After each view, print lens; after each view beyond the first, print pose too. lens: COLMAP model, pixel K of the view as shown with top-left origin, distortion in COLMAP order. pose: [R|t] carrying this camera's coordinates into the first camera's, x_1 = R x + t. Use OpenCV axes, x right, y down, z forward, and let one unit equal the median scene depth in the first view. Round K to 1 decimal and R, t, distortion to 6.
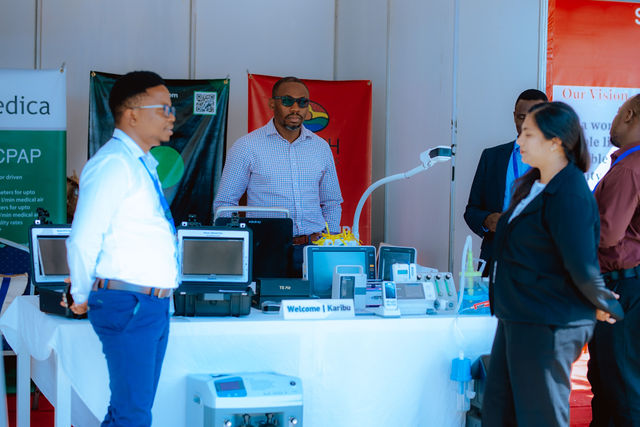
lens RADIAL K [[1533.6, 0, 320.0], [0, 1533.6, 213.5], [0, 0, 1]] dist [0.050192, -0.046757]
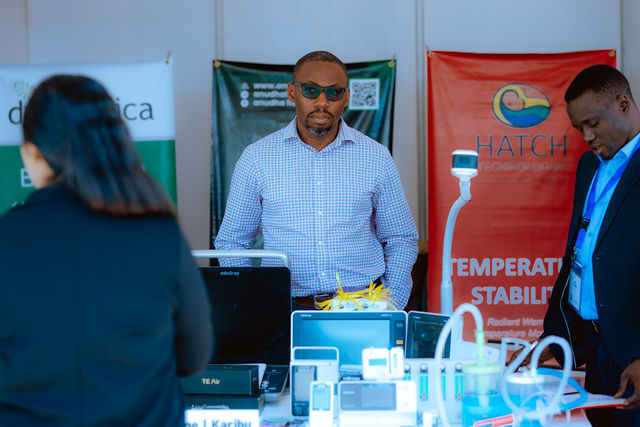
lens RADIAL K [[1533.6, 0, 320.0], [0, 1533.6, 213.5], [0, 0, 1]] dist [0.050192, -0.046757]
pose [[0.899005, -0.013505, -0.437730, 0.238256], [0.017515, 0.999833, 0.005125, -0.019674], [0.437588, -0.012274, 0.899092, 0.342487]]
